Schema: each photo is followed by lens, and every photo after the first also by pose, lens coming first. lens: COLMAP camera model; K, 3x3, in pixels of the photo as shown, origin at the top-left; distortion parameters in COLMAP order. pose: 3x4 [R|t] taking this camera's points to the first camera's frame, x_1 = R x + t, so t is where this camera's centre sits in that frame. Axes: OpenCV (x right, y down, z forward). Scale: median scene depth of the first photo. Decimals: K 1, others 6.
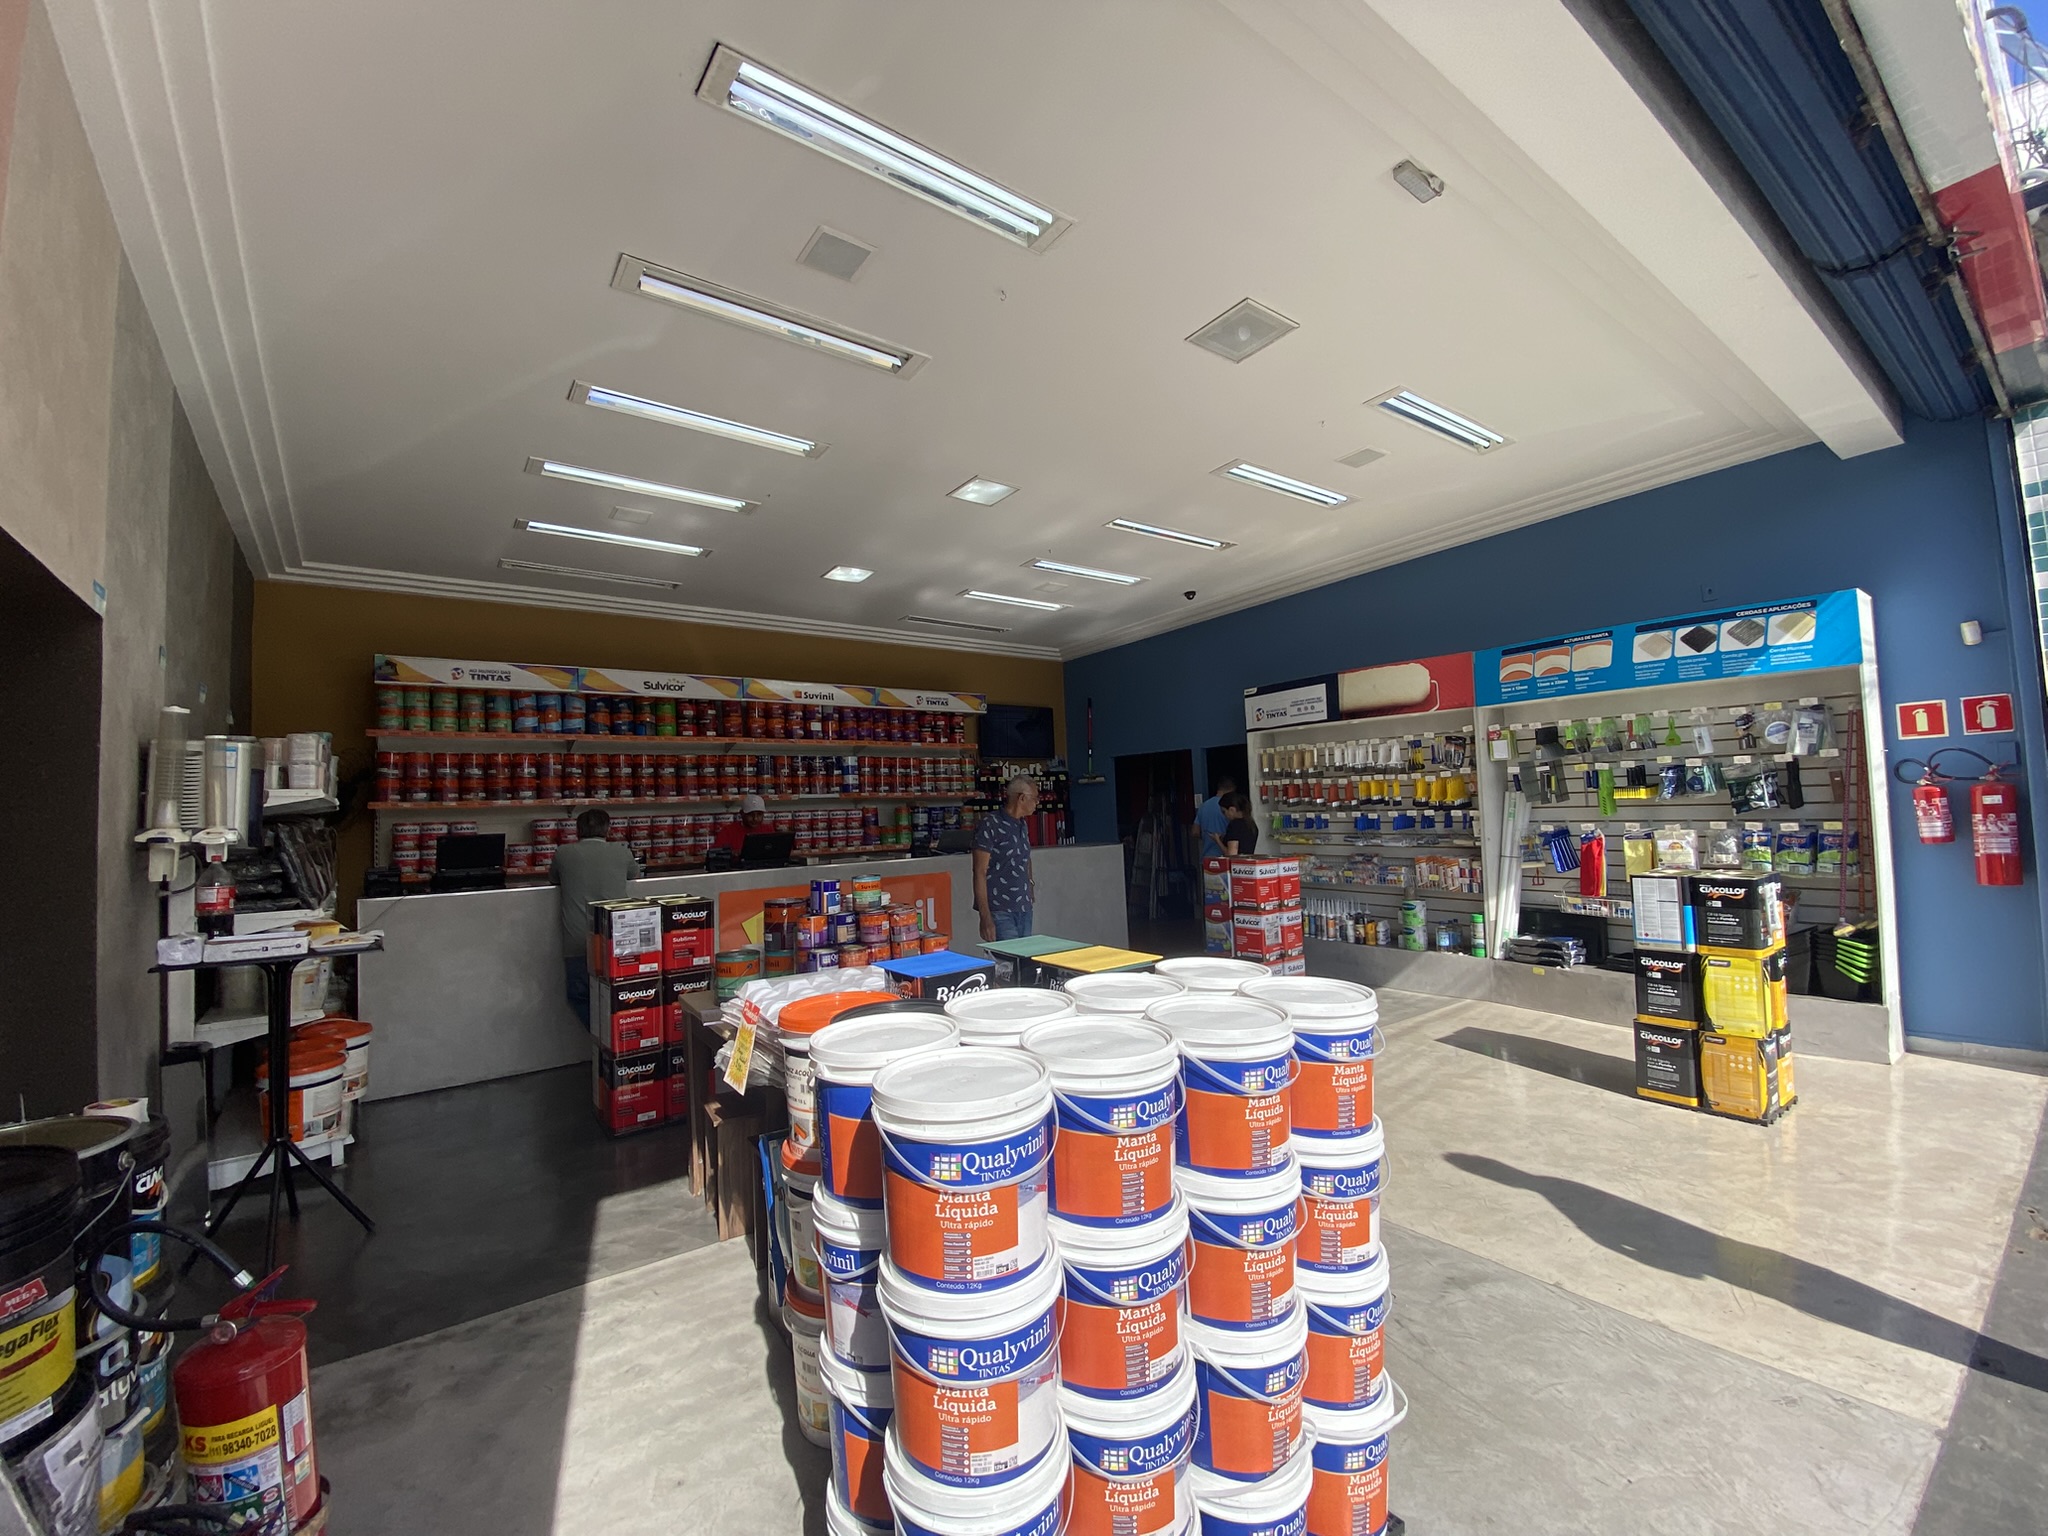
lens RADIAL K [[827.9, 0, 1017.3], [0, 827.9, 772.9], [0, 0, 1]] dist [0.019400, -0.019206]
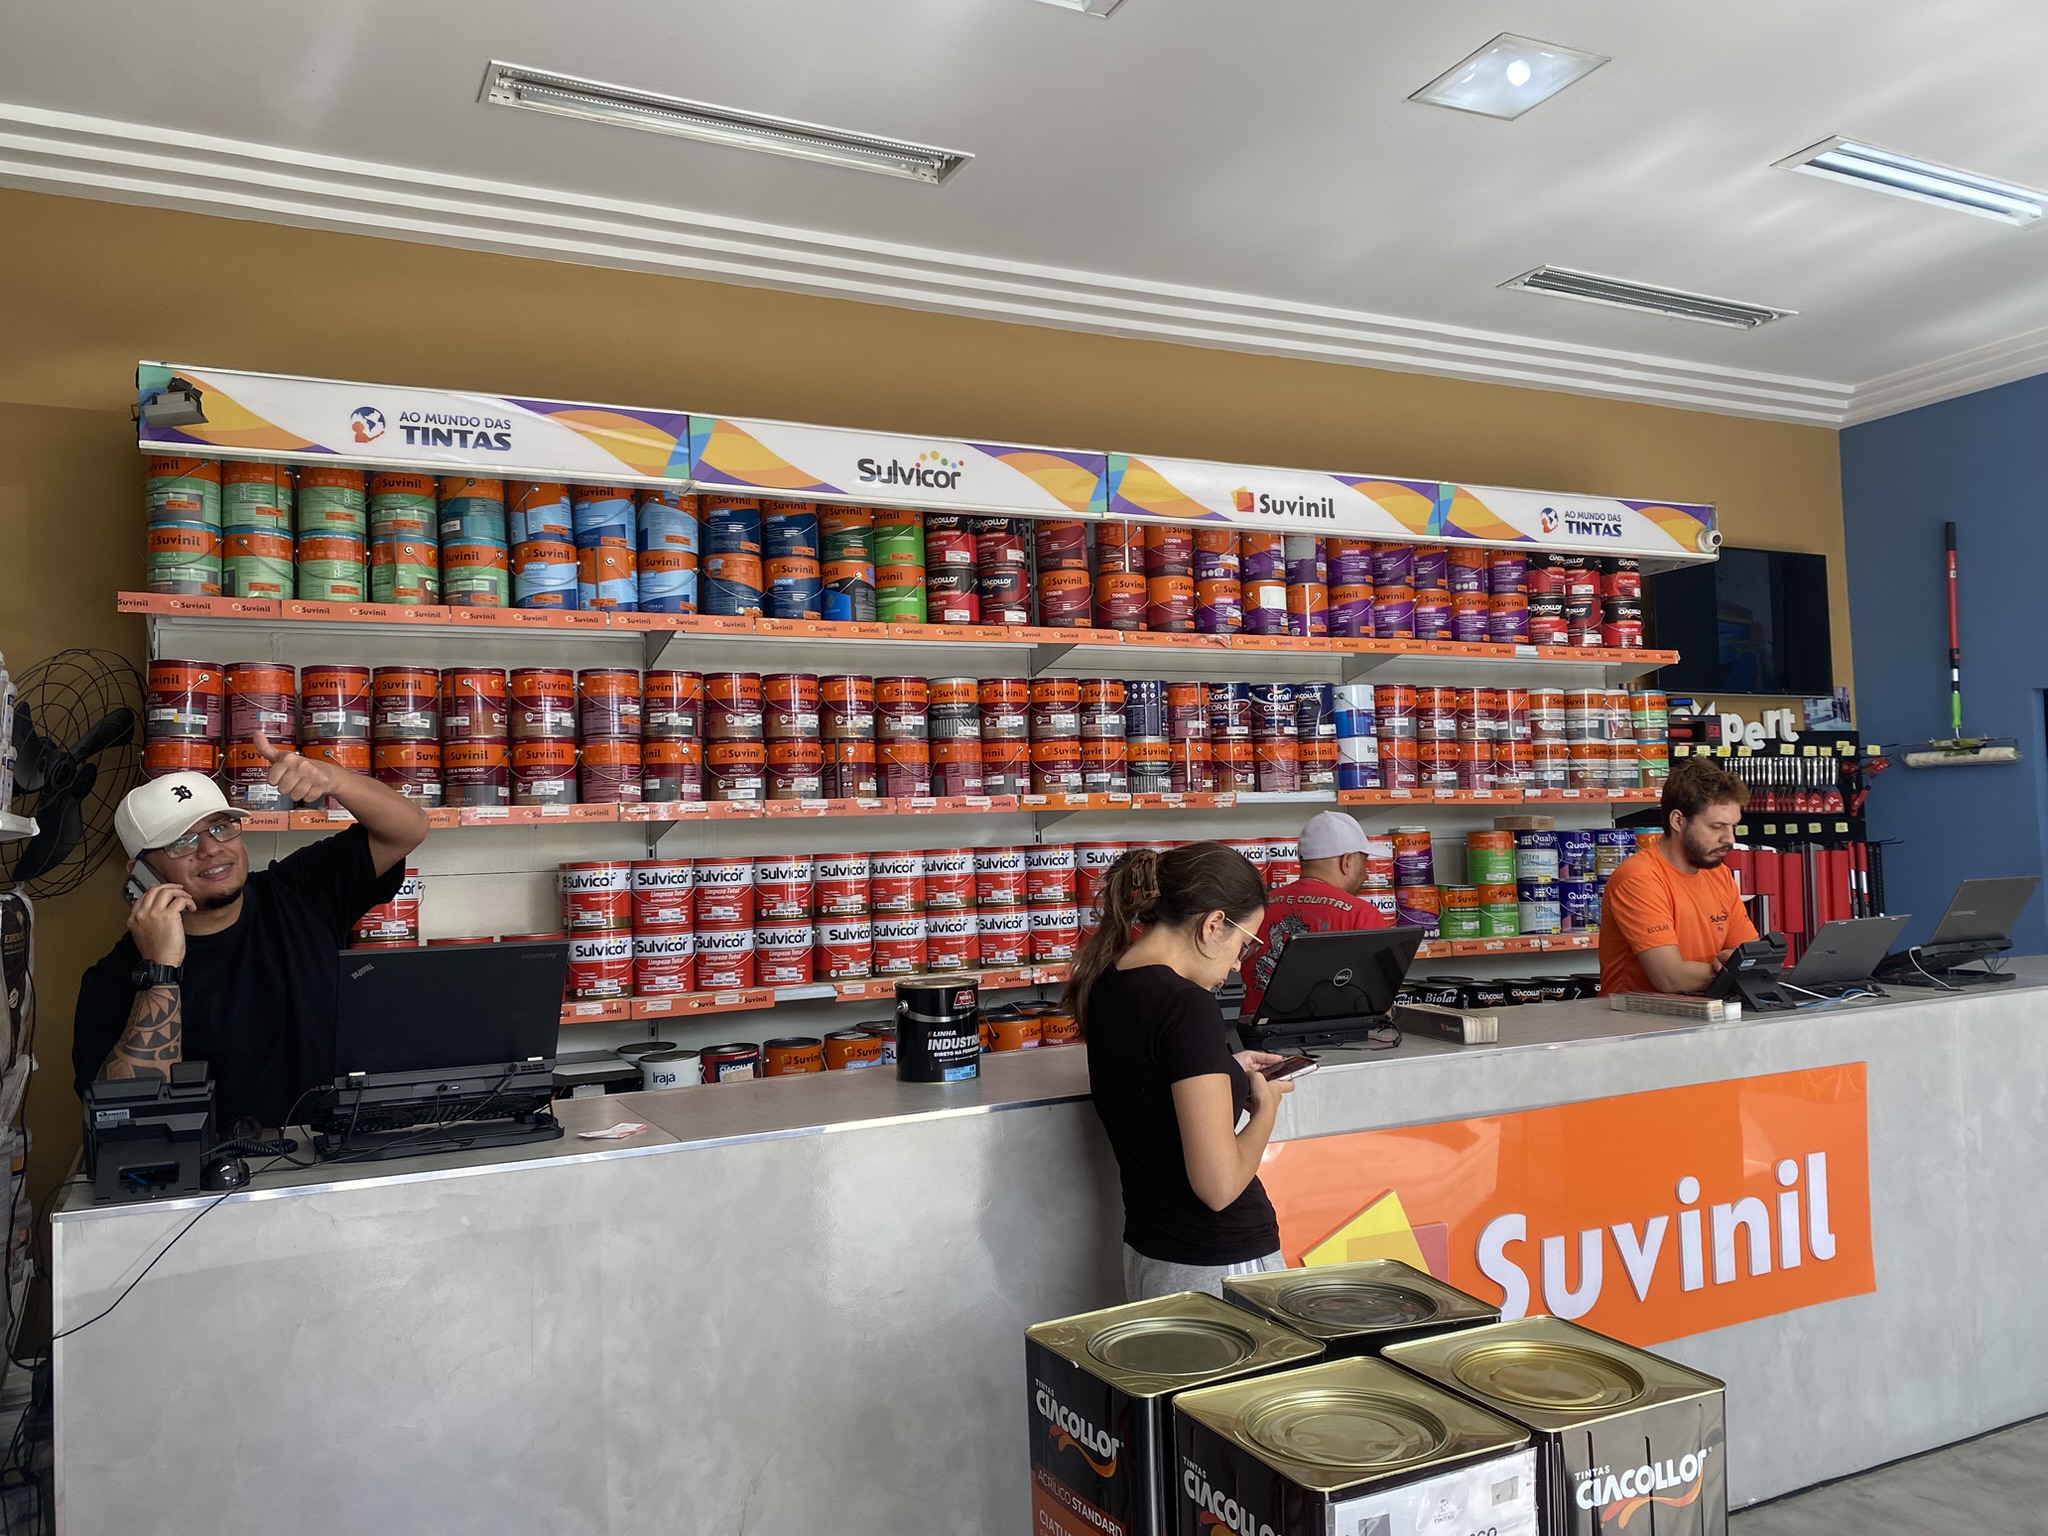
lens RADIAL K [[1562.4, 0, 1008.6], [0, 1562.4, 766.2], [0, 0, 1]] dist [0.036955, -0.040389]
pose [[0.985702, 0.004096, -0.168449, -0.317545], [-0.001919, 0.999913, 0.013088, 0.008455], [0.168488, -0.012577, 0.985623, 0.427197]]
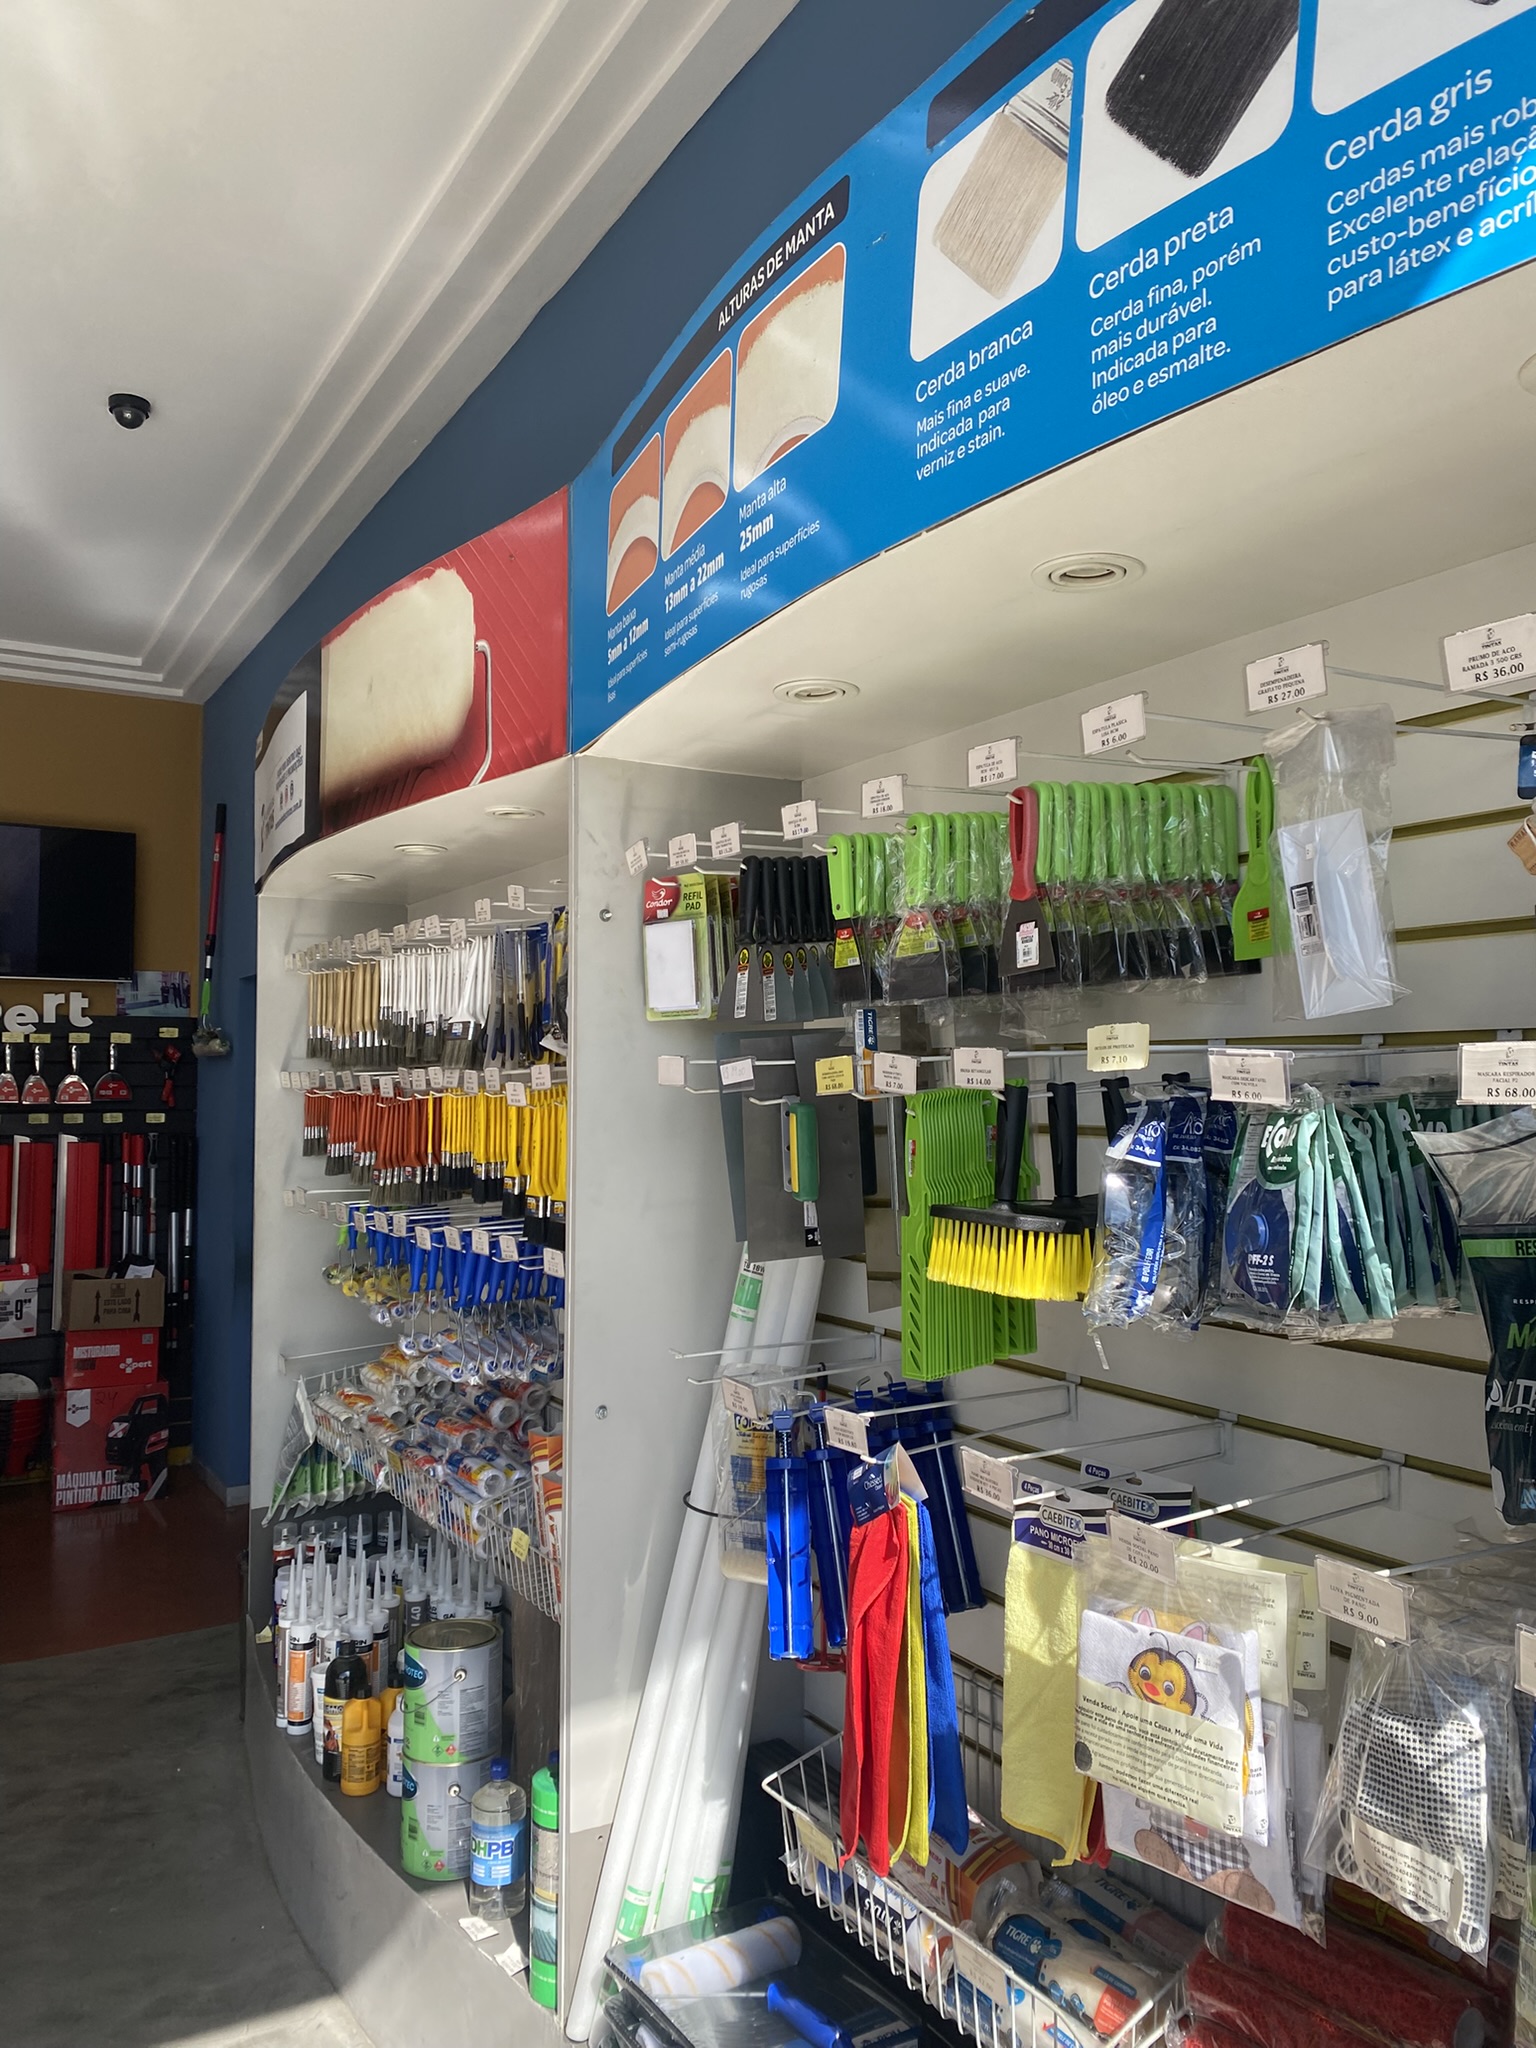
lens RADIAL K [[1562.4, 0, 781.2], [0, 1562.4, 1005.7], [0, 0, 1]] dist [0.036955, -0.040389]
pose [[0.995733, 0.026713, -0.088332, 0.619164], [-0.027379, 0.999605, -0.006338, -0.016436], [0.088128, 0.008729, 0.996071, 0.606879]]
